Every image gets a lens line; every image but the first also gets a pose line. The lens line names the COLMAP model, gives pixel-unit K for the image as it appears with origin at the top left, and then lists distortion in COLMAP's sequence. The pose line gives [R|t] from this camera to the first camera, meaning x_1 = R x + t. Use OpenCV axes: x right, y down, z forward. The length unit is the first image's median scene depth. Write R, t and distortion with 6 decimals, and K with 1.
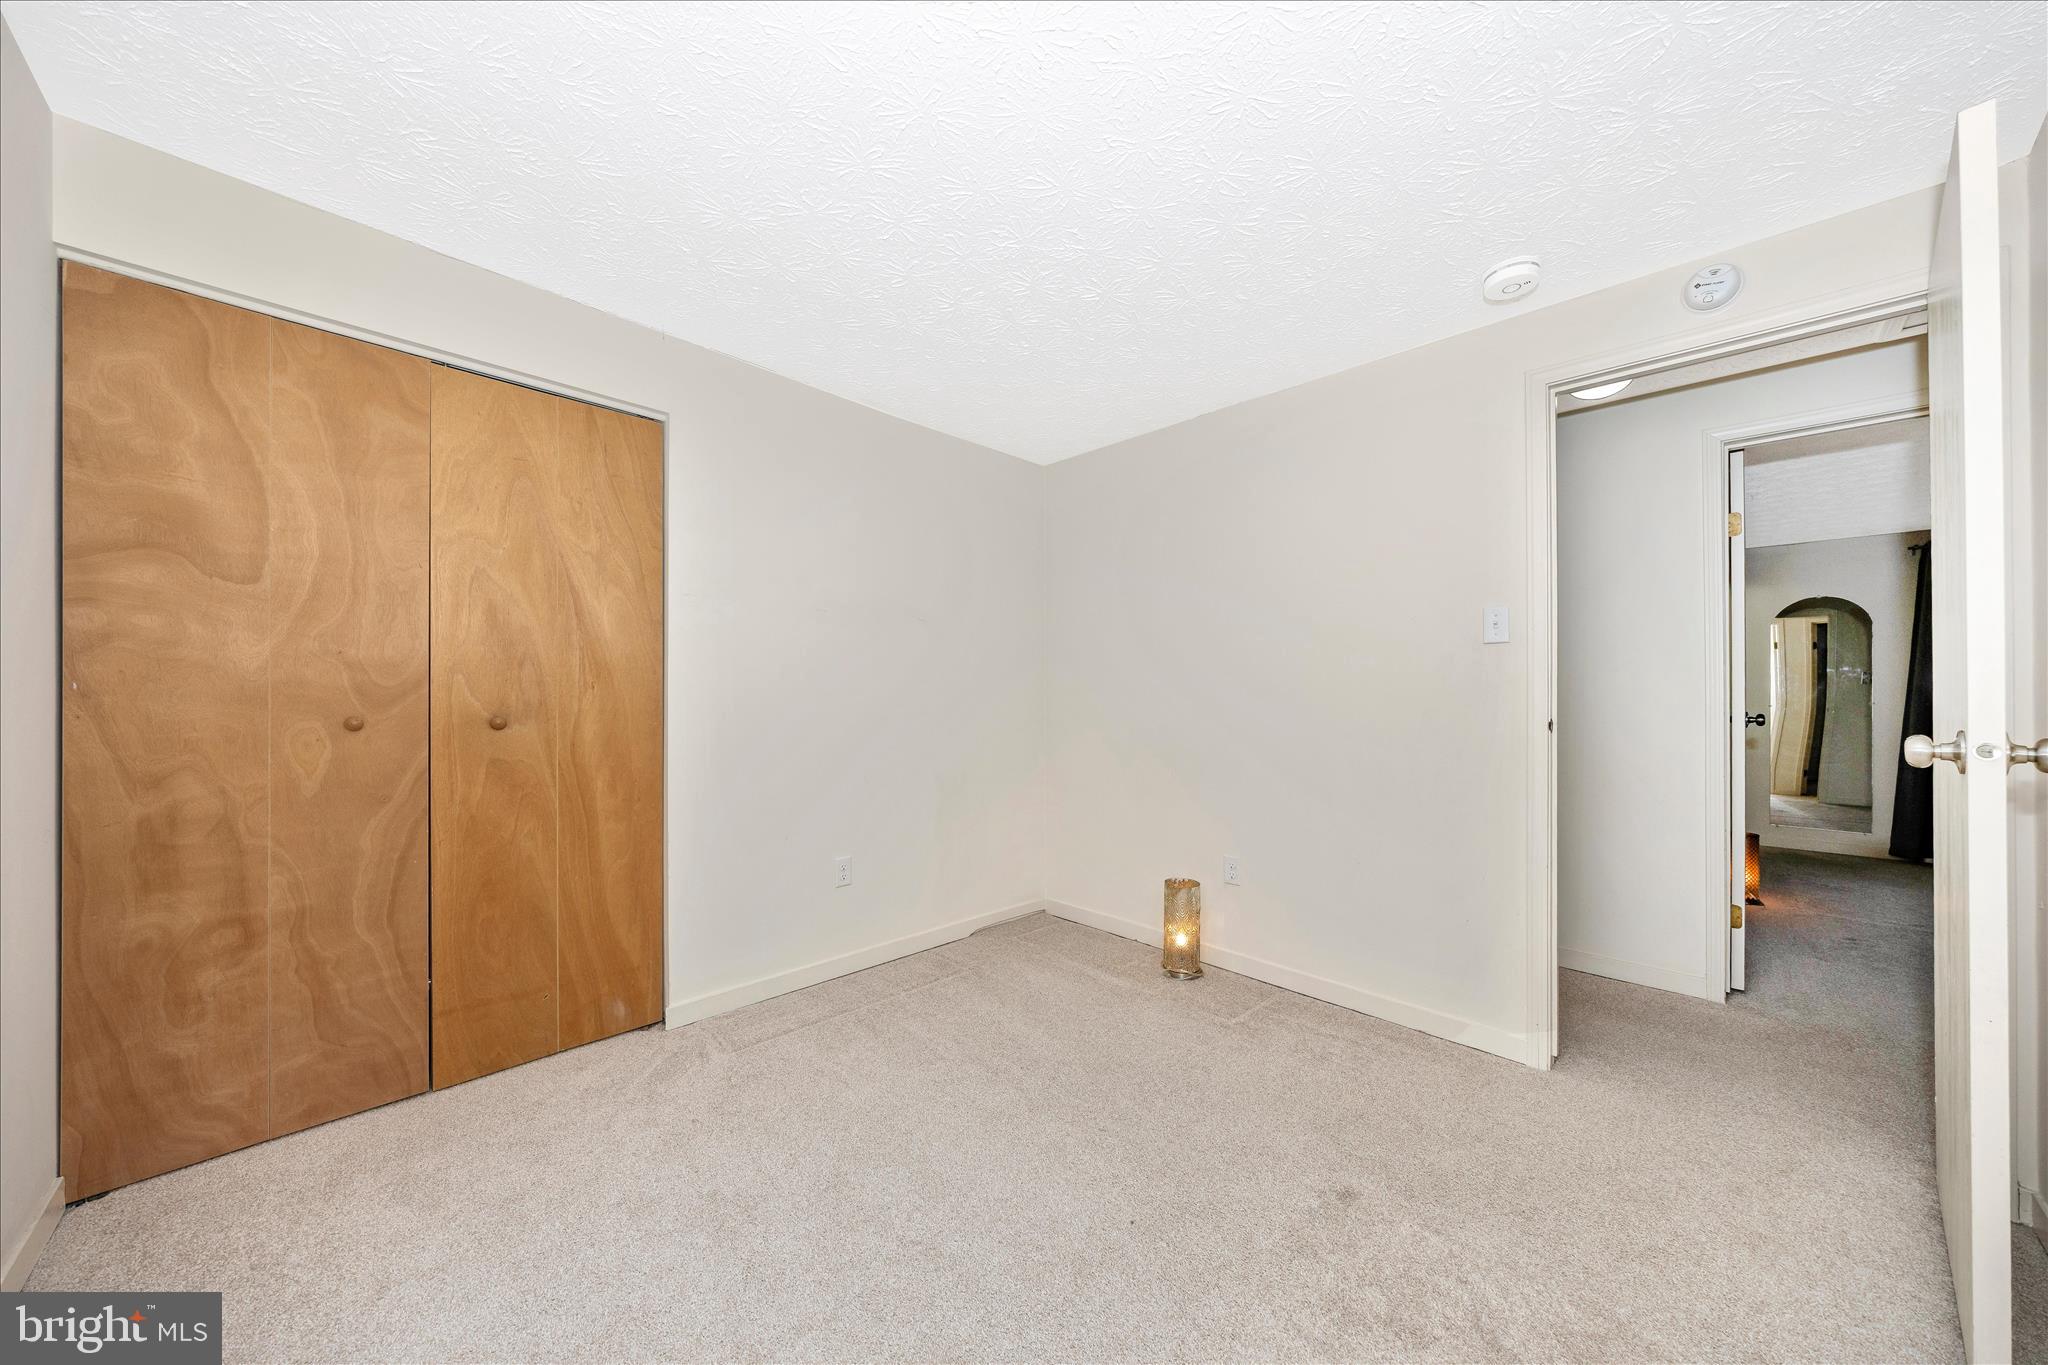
lens RADIAL K [[691.7, 0, 1015.2], [0, 691.7, 693.4], [0, 0, 1]] dist [-0.000791, -0.000052]
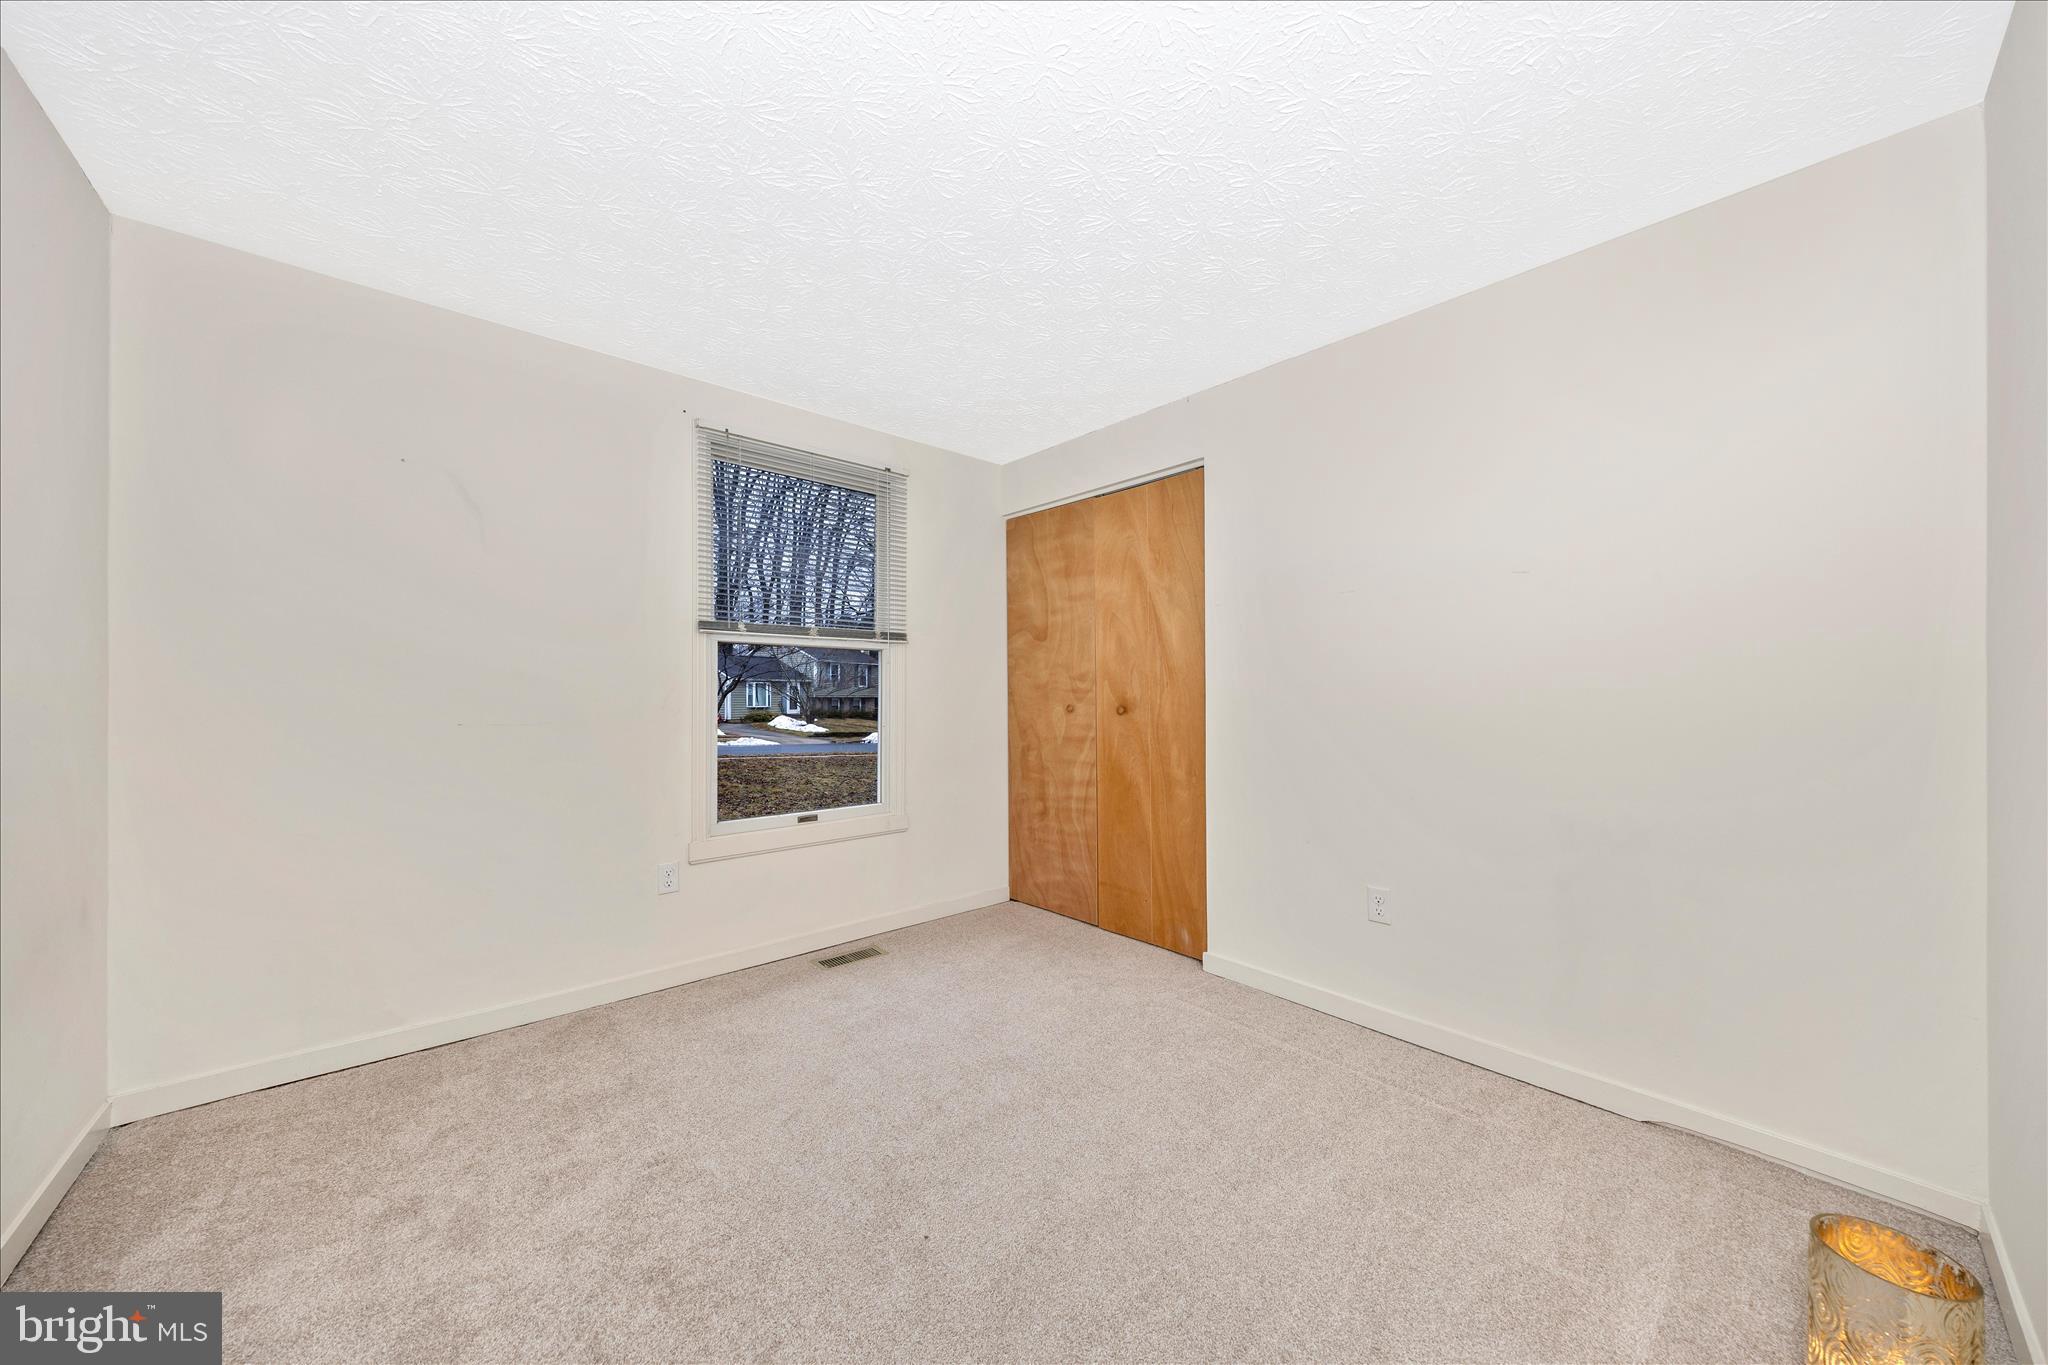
lens RADIAL K [[691.7, 0, 1015.2], [0, 691.7, 693.4], [0, 0, 1]] dist [-0.000791, -0.000052]
pose [[-0.042811, 0.000267, -0.999083, 0.873260], [0.005676, 0.999984, 0.000024, 0.002307], [0.999067, -0.005670, -0.042812, 0.888582]]
